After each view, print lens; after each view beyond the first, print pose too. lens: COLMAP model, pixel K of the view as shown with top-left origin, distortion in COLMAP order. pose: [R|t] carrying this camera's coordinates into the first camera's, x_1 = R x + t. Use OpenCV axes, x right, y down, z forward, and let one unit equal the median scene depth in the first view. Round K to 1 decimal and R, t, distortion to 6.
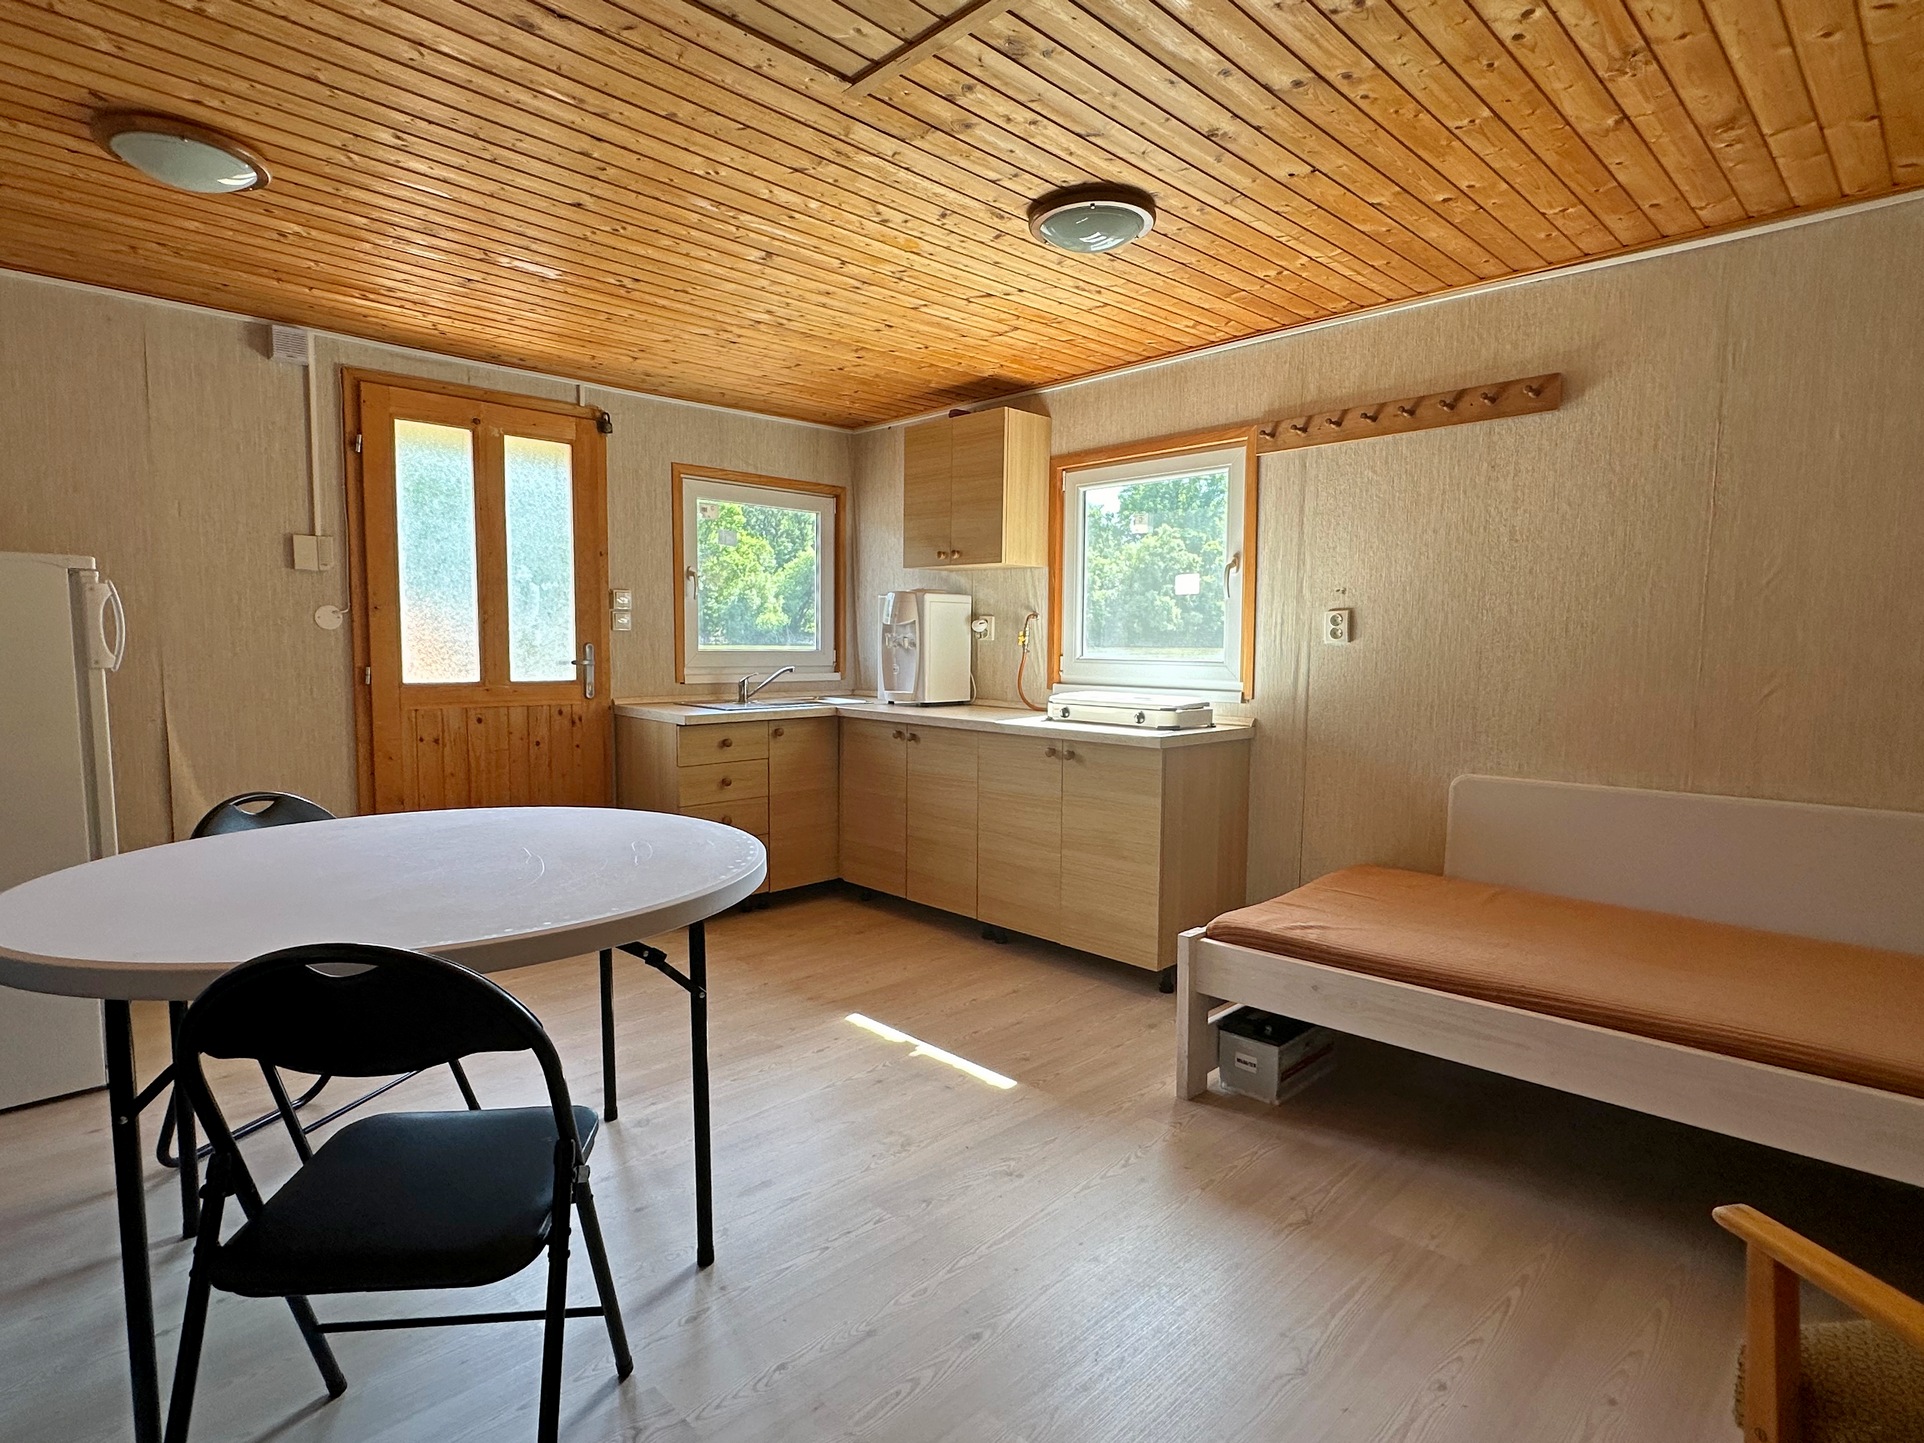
lens RADIAL K [[1007.6, 0, 962.0], [0, 1007.6, 721.5], [0, 0, 1]] dist [-0.001357, -0.000091]
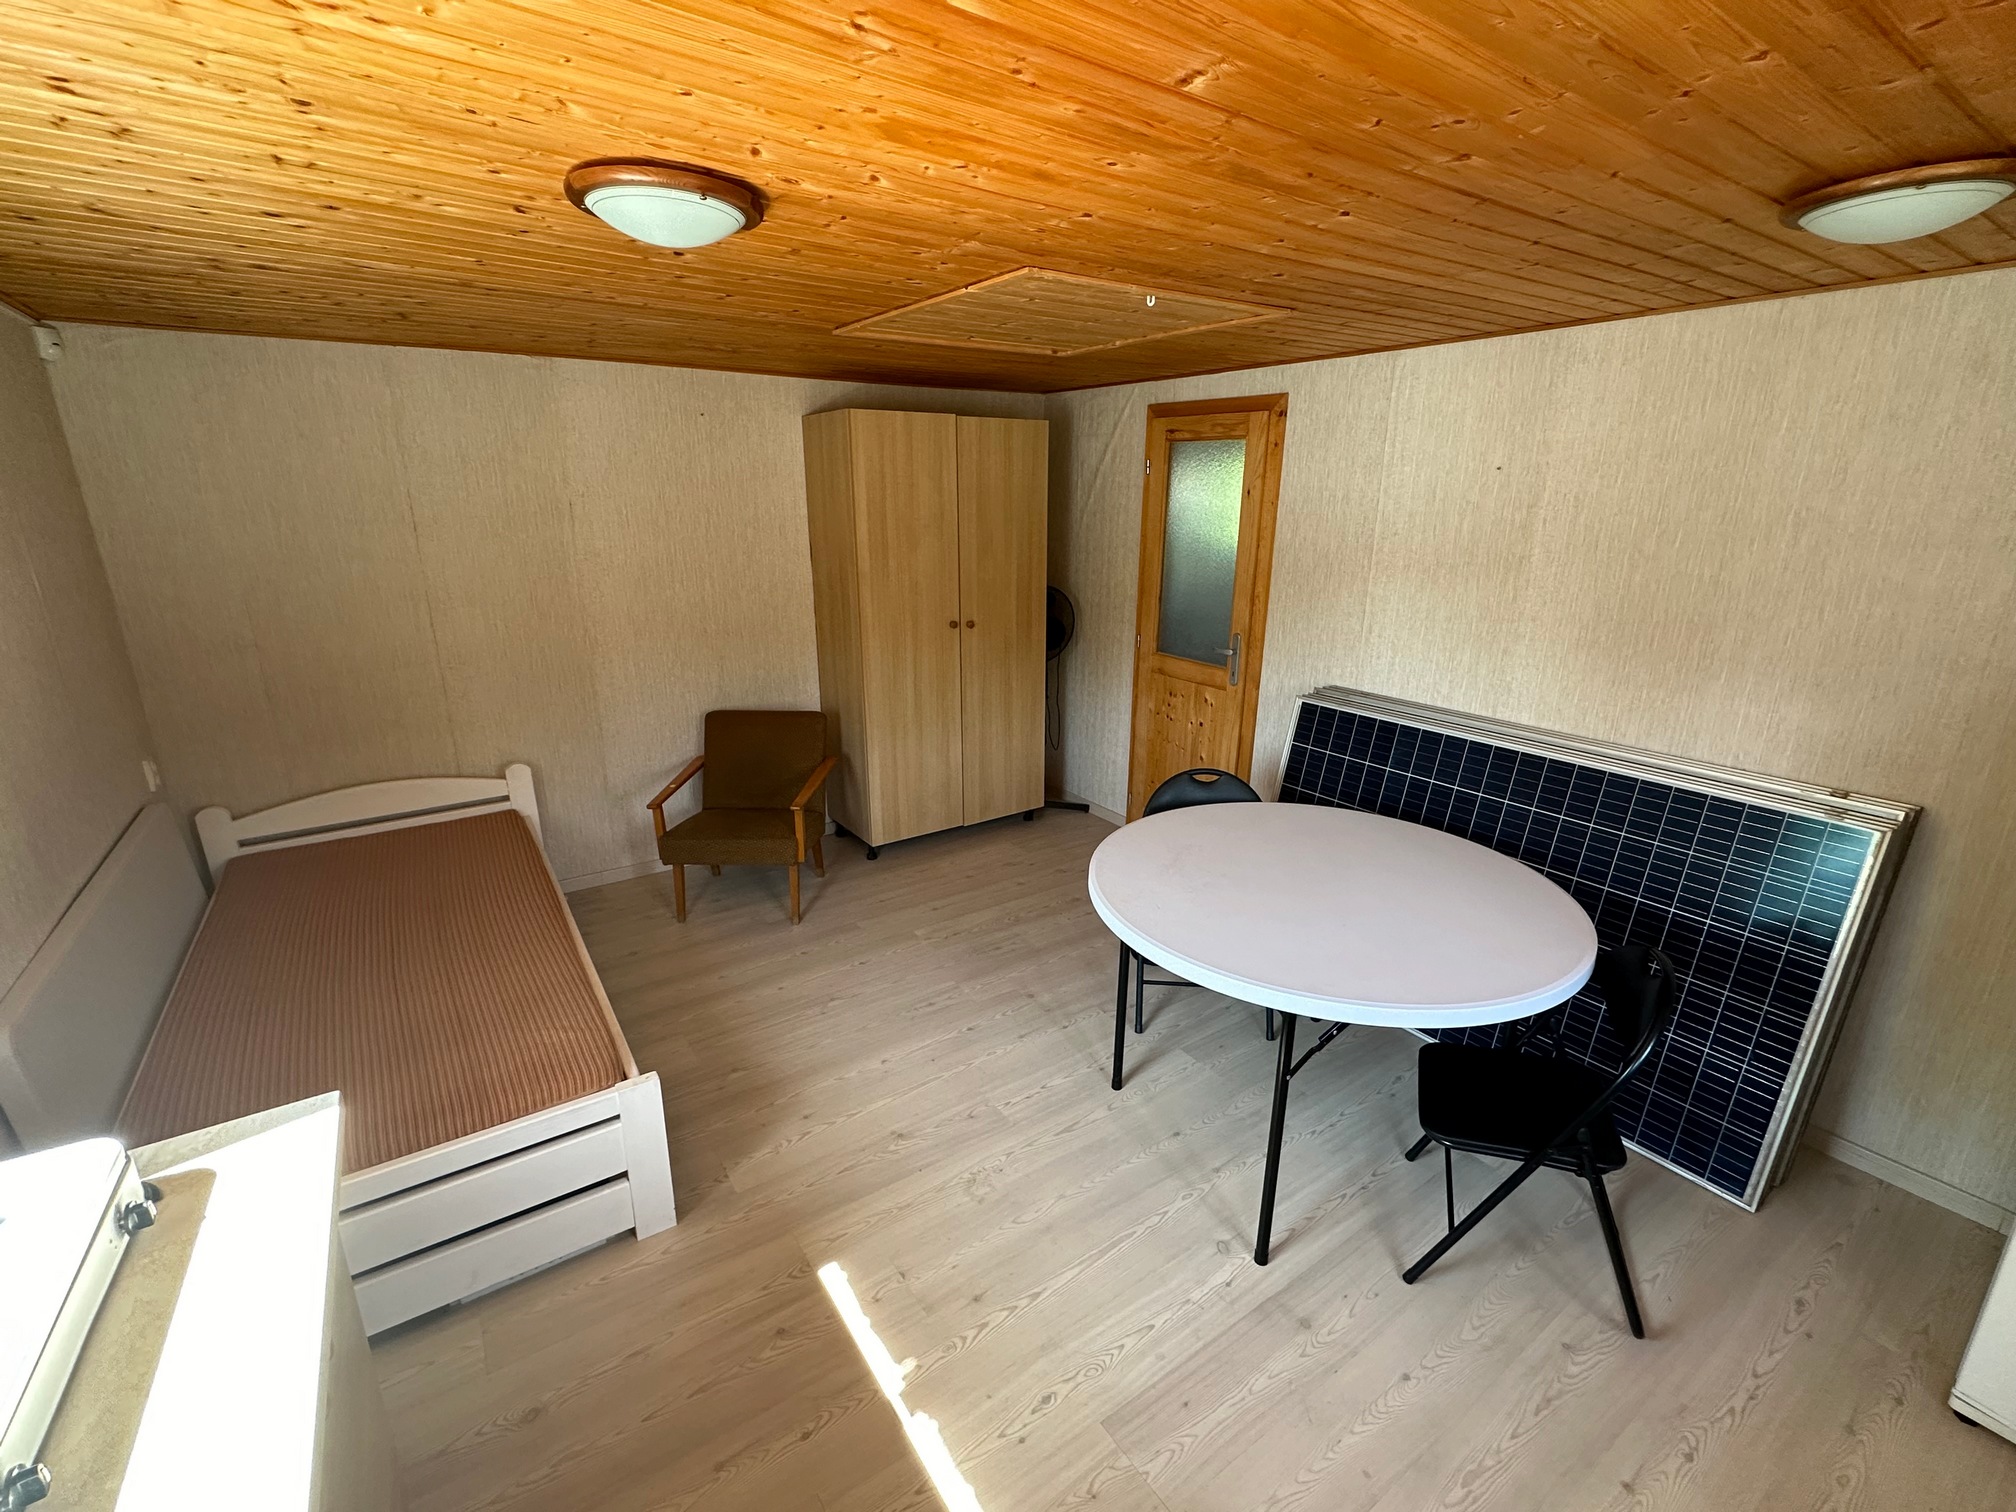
lens RADIAL K [[883.4, 0, 1010.2], [0, 883.4, 755.3], [0, 0, 1]] dist [-0.003463, 0.000642]
pose [[-0.983421, -0.063464, 0.169870, -0.156417], [0.001559, 0.933764, 0.357886, -0.252912], [-0.181332, 0.352217, -0.918184, 1.147288]]
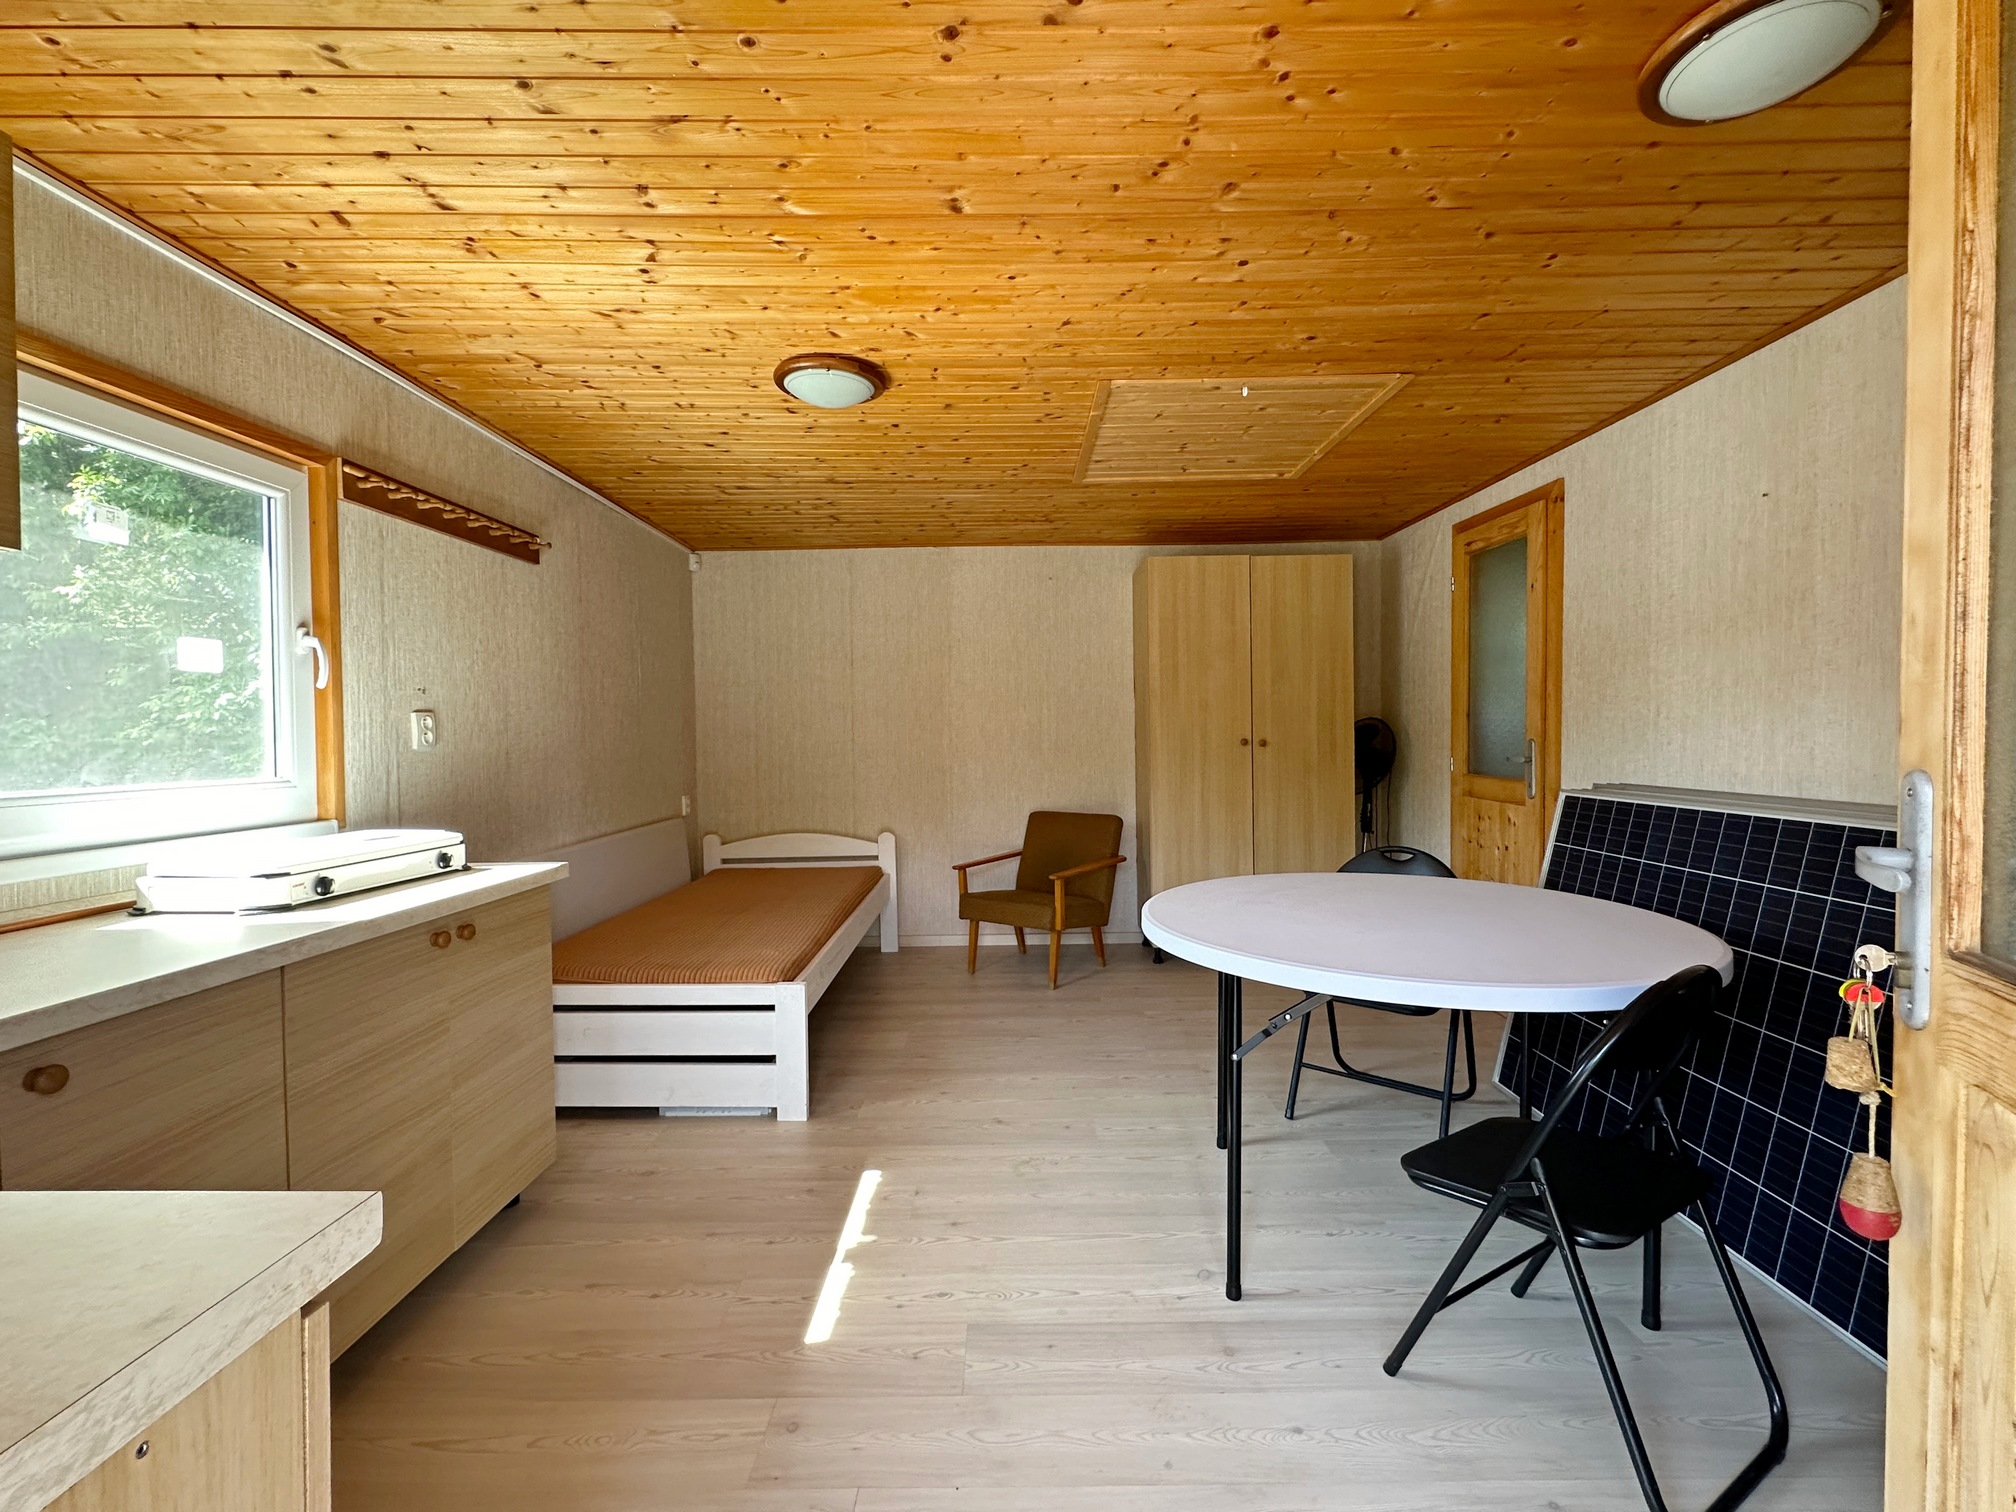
lens RADIAL K [[883.4, 0, 1010.2], [0, 883.4, 755.3], [0, 0, 1]] dist [-0.003463, 0.000642]
pose [[-0.707288, -0.017318, 0.706714, -0.516191], [0.060337, 0.994573, 0.084758, -0.101923], [-0.704346, 0.102590, -0.702404, 1.126885]]
